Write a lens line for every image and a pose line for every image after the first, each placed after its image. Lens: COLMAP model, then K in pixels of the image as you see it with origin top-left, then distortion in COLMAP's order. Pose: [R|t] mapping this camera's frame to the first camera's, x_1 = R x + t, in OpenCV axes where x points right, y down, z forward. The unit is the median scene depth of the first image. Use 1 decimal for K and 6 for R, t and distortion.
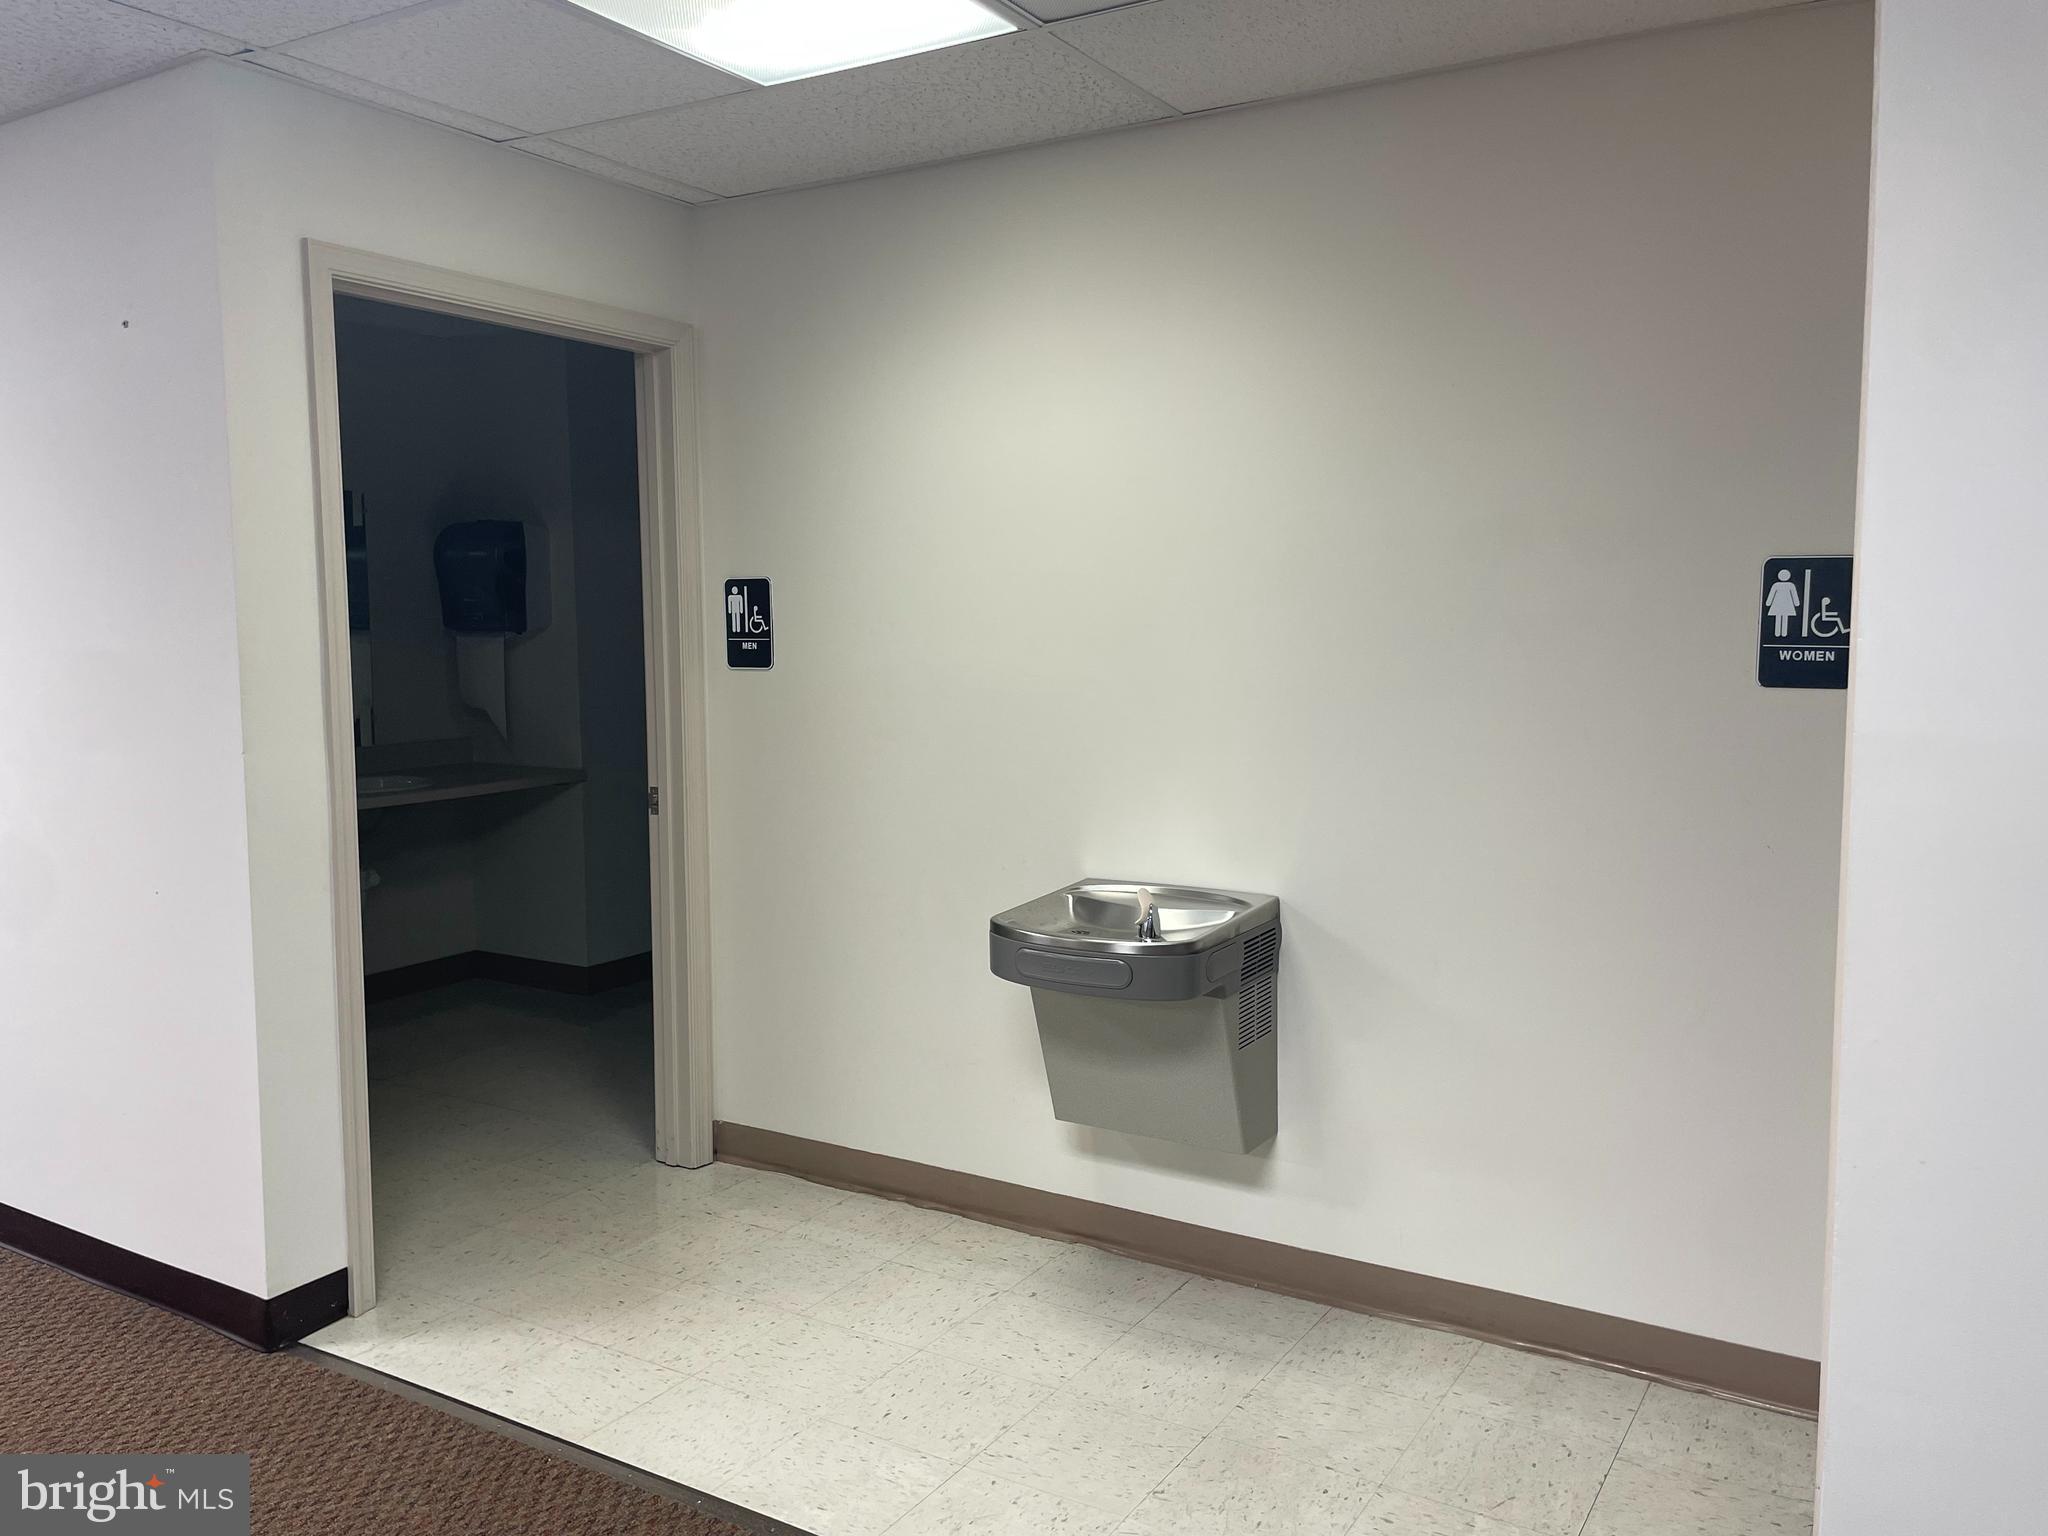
lens RADIAL K [[1550.2, 0, 1026.0], [0, 1550.2, 735.3], [0, 0, 1]] dist [0.087667, -0.115058]
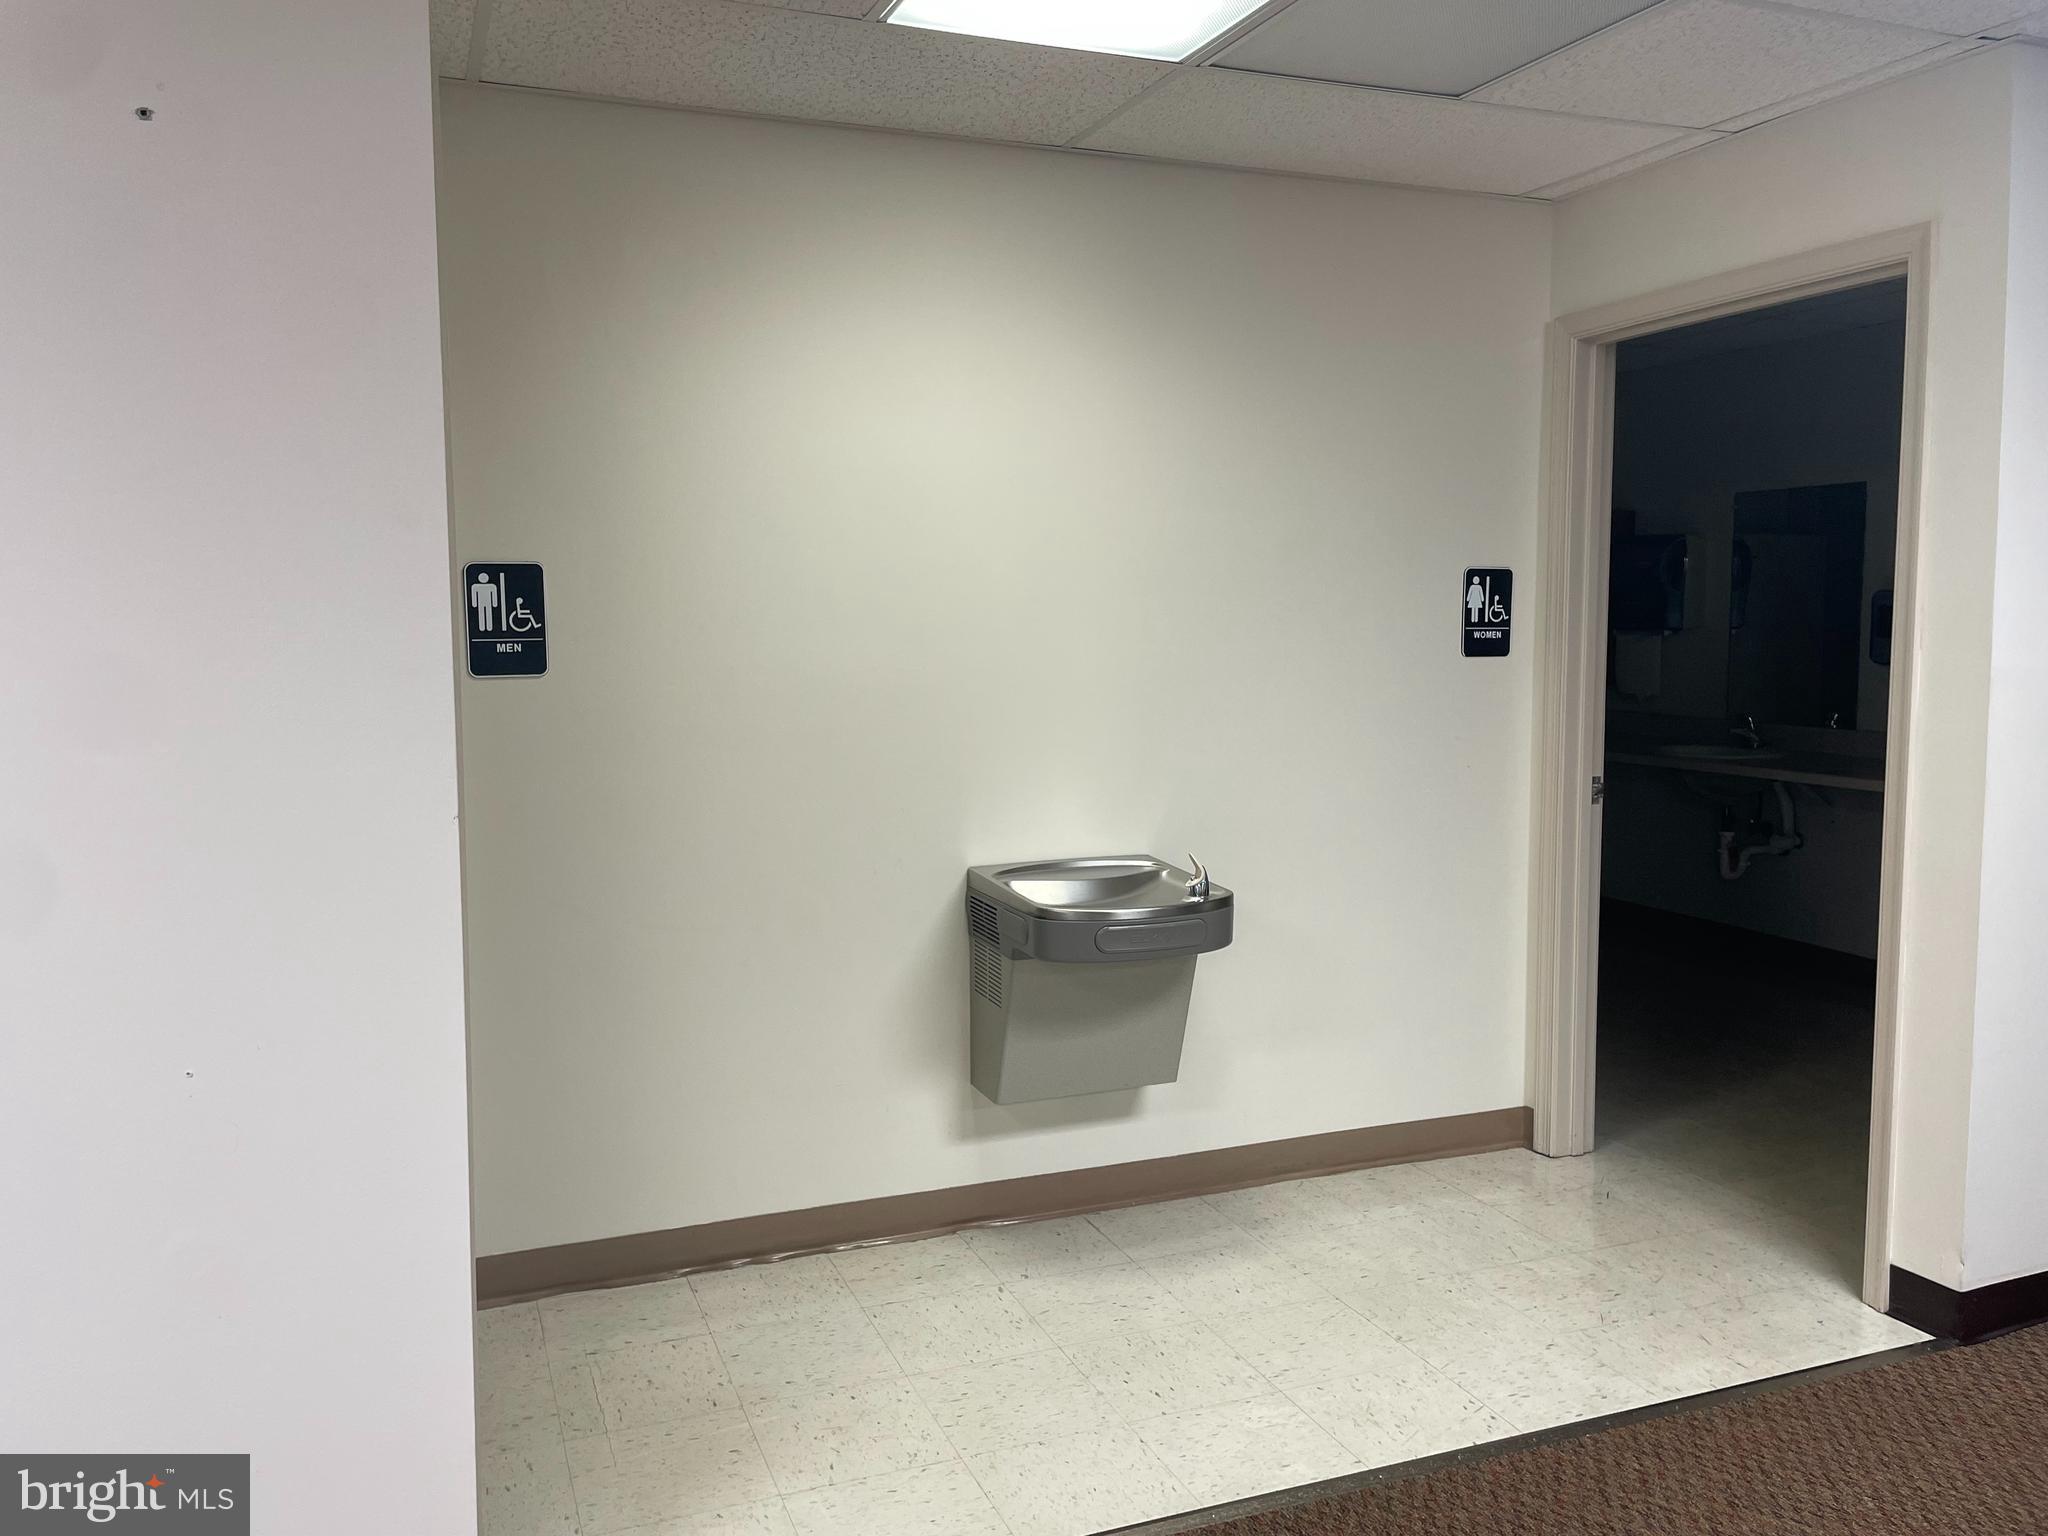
lens RADIAL K [[1550.2, 0, 1026.0], [0, 1550.2, 735.3], [0, 0, 1]] dist [0.087667, -0.115058]
pose [[0.618367, -0.065171, 0.783183, -0.834533], [0.064105, 0.997418, 0.032384, -0.028595], [-0.783271, 0.030180, 0.620947, 0.388285]]
